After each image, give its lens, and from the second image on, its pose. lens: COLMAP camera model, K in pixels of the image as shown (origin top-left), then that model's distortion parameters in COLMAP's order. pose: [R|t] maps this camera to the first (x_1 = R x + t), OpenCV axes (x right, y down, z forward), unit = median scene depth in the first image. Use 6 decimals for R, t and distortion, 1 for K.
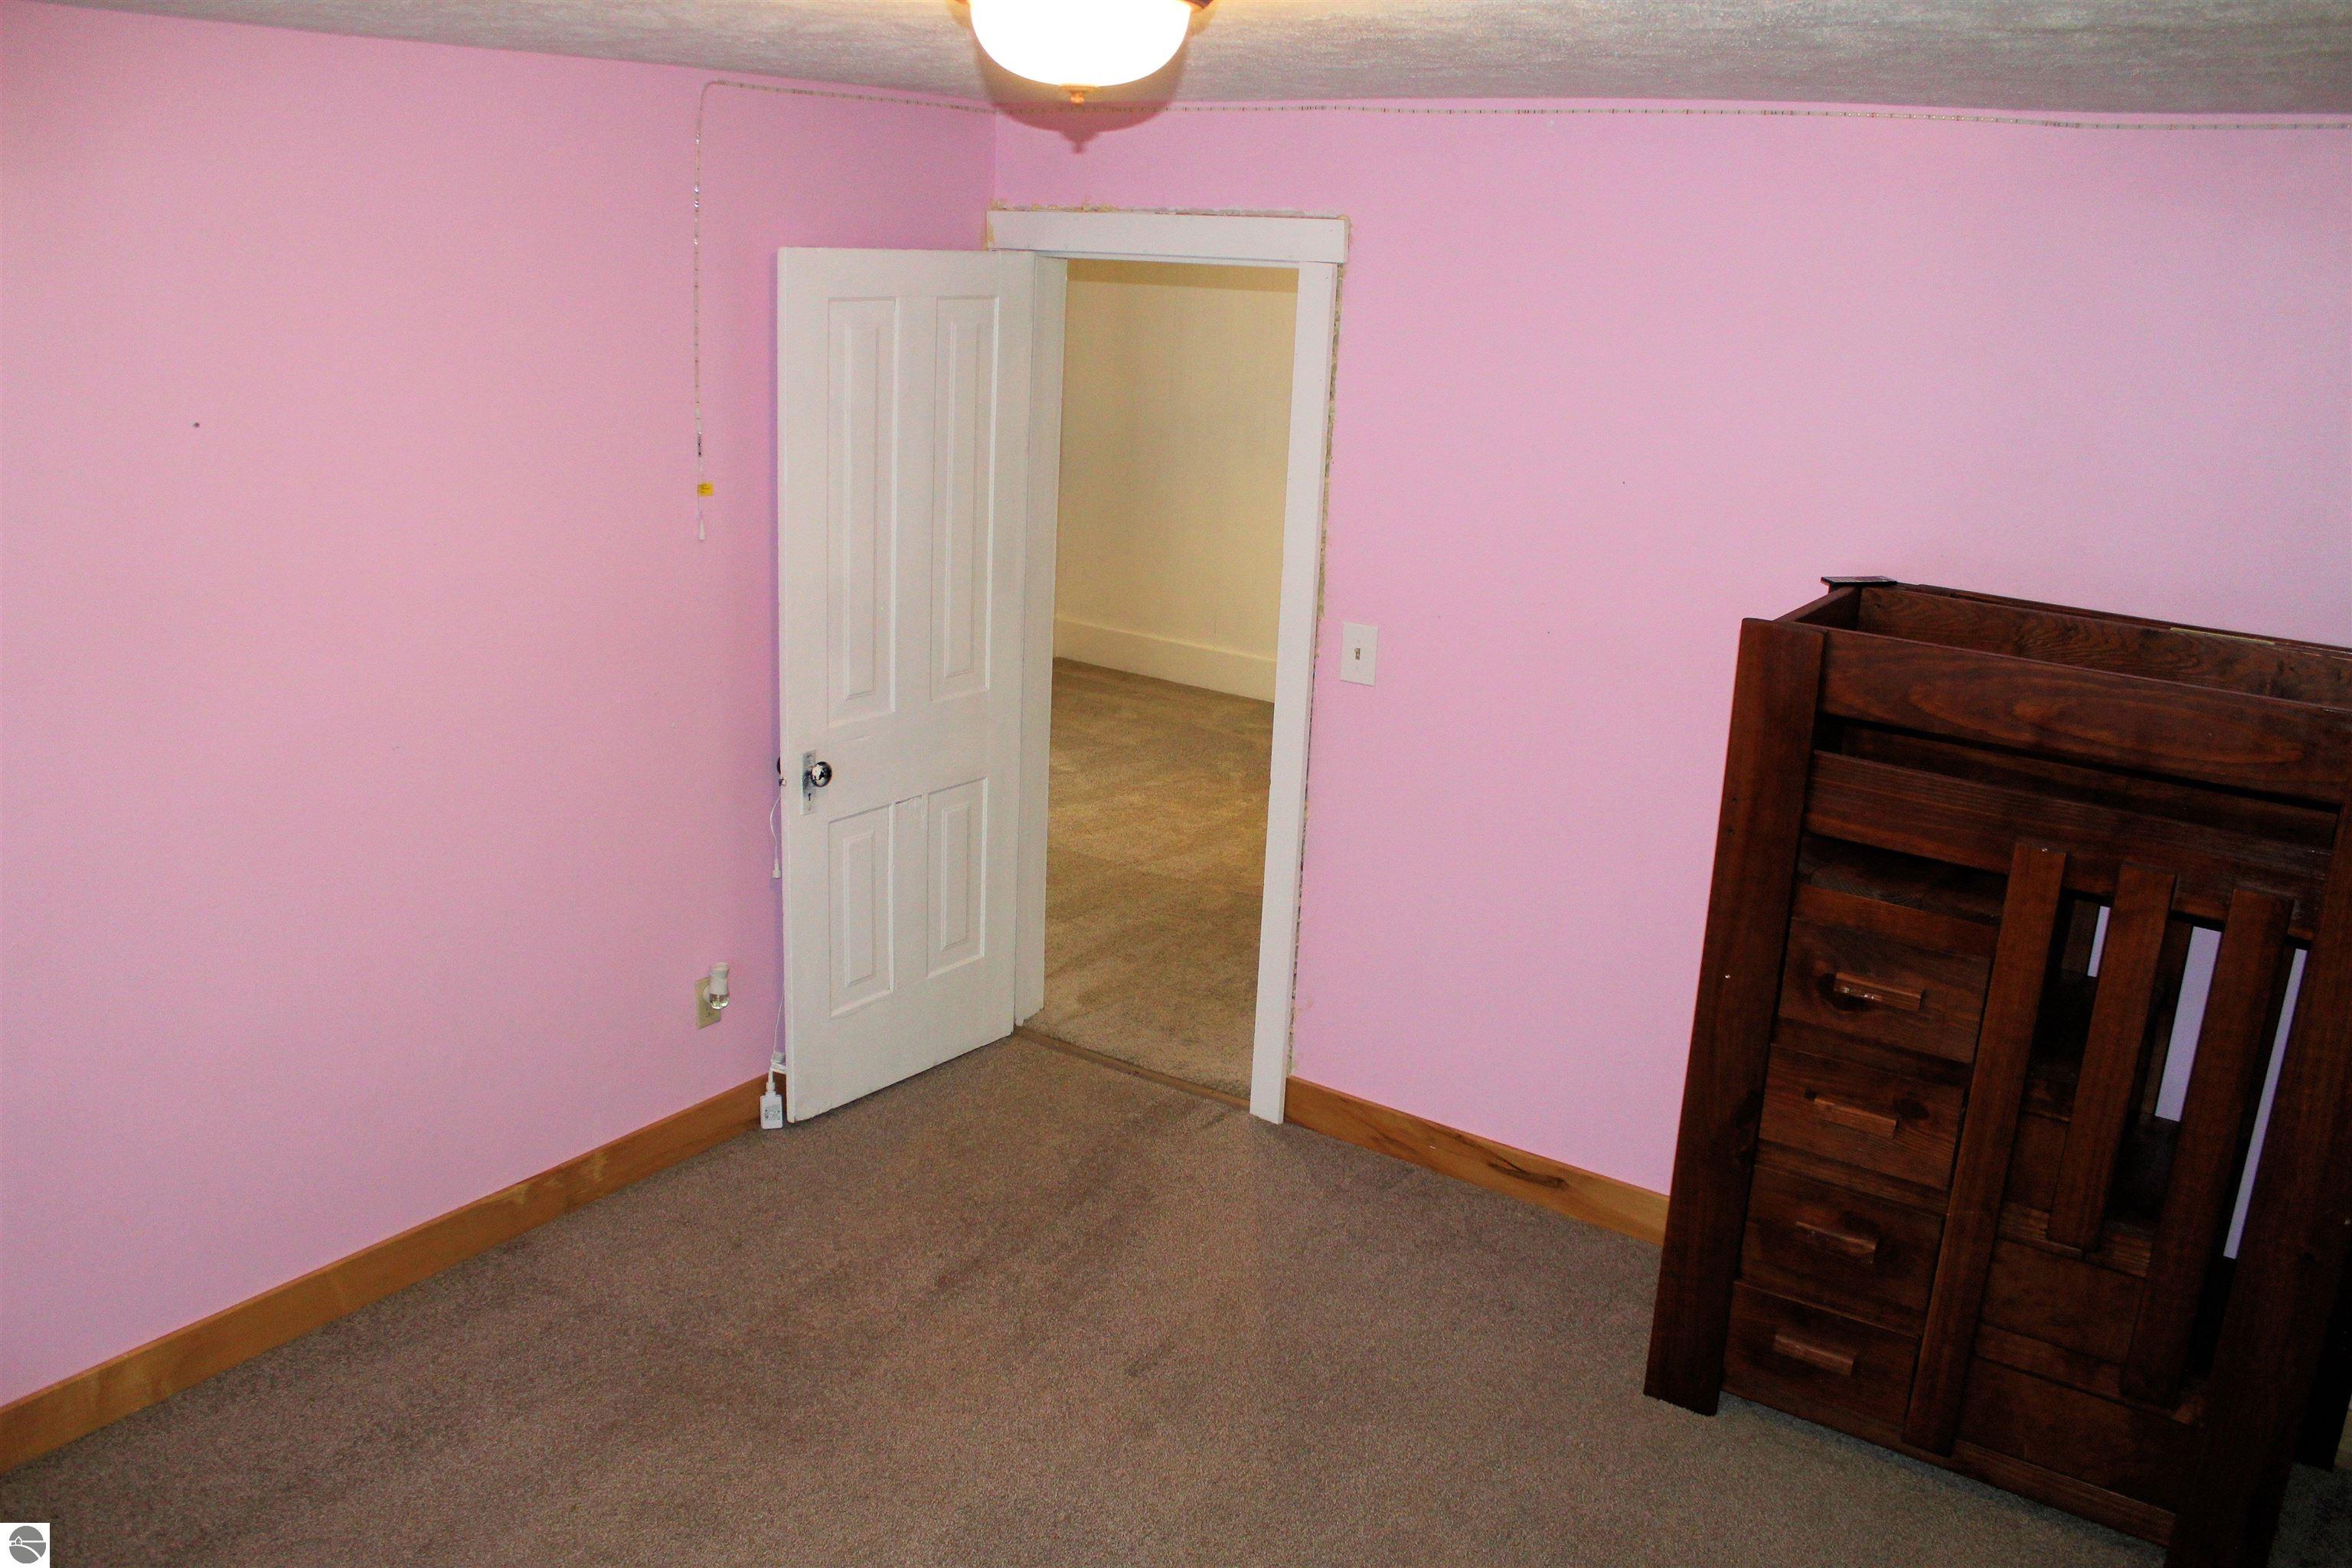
lens RADIAL K [[1934.4, 0, 1176.4], [0, 1934.4, 778.2], [0, 0, 1]] dist [-0.165705, 0.138487]
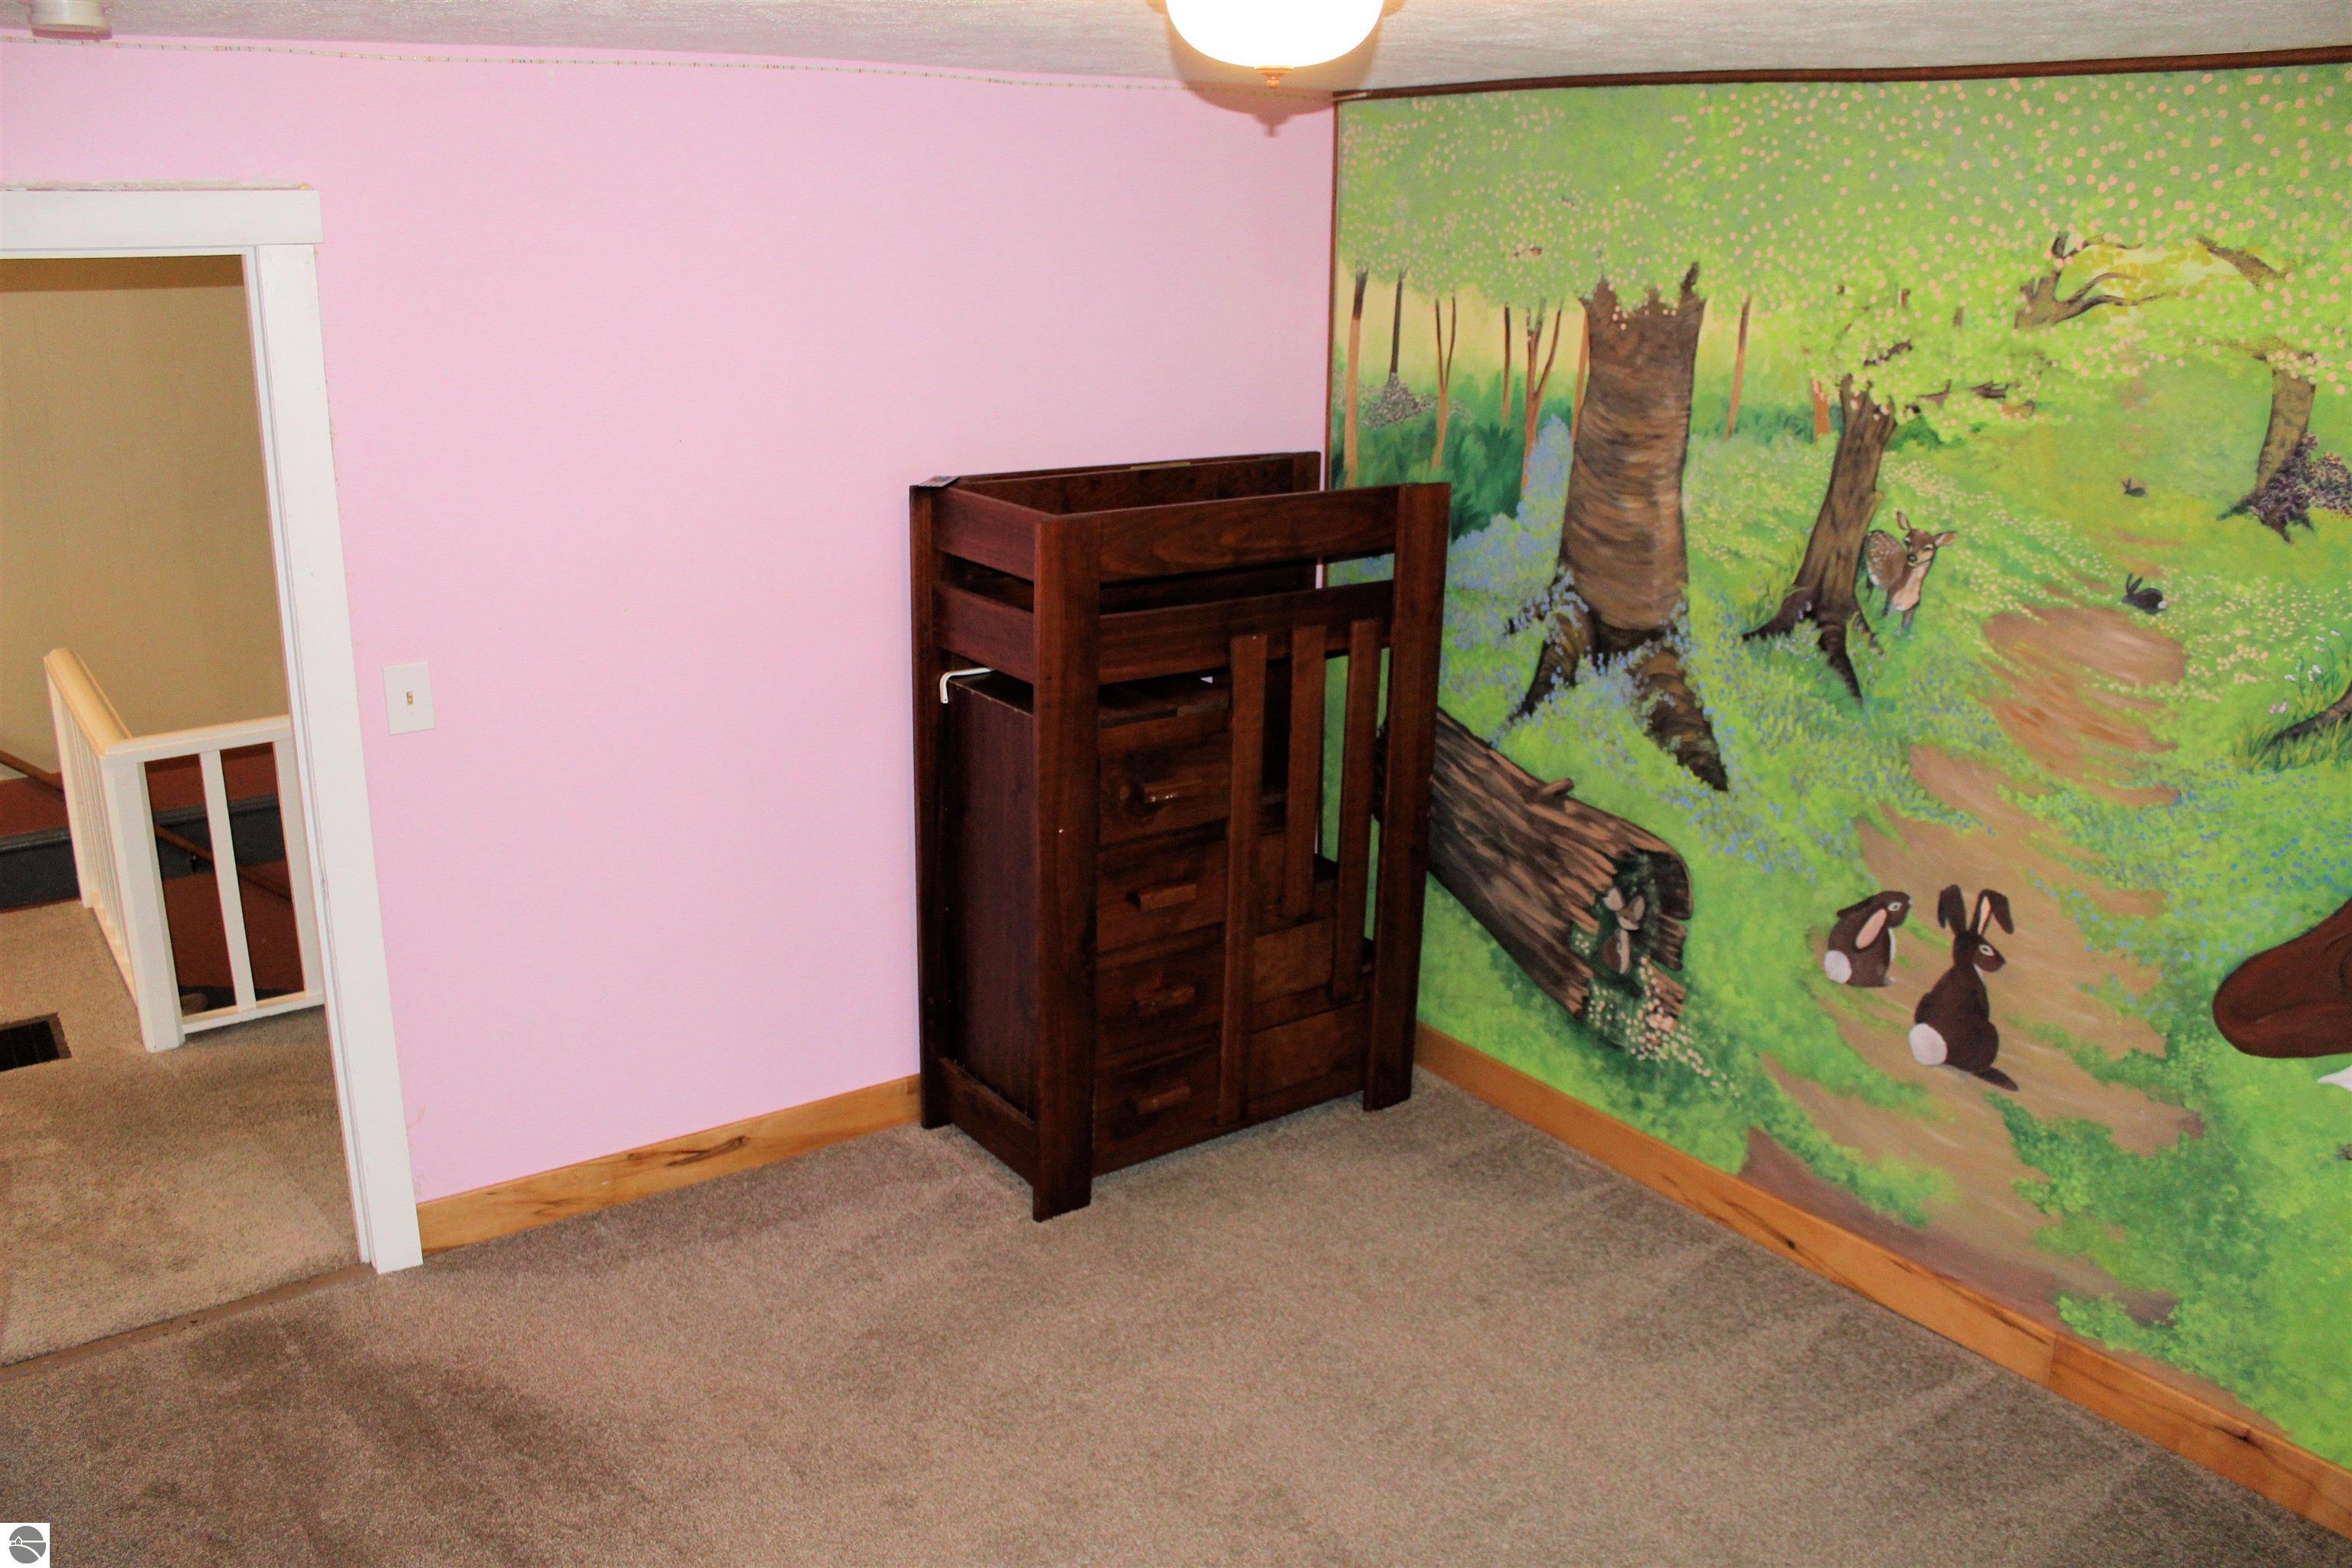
lens RADIAL K [[1934.4, 0, 1171.6], [0, 1934.4, 808.6], [0, 0, 1]] dist [-0.165705, 0.138487]
pose [[0.326827, -0.318103, 0.889941, -0.718462], [0.260273, 0.935535, 0.238815, -0.168885], [-0.908538, 0.153577, 0.388552, 0.482552]]
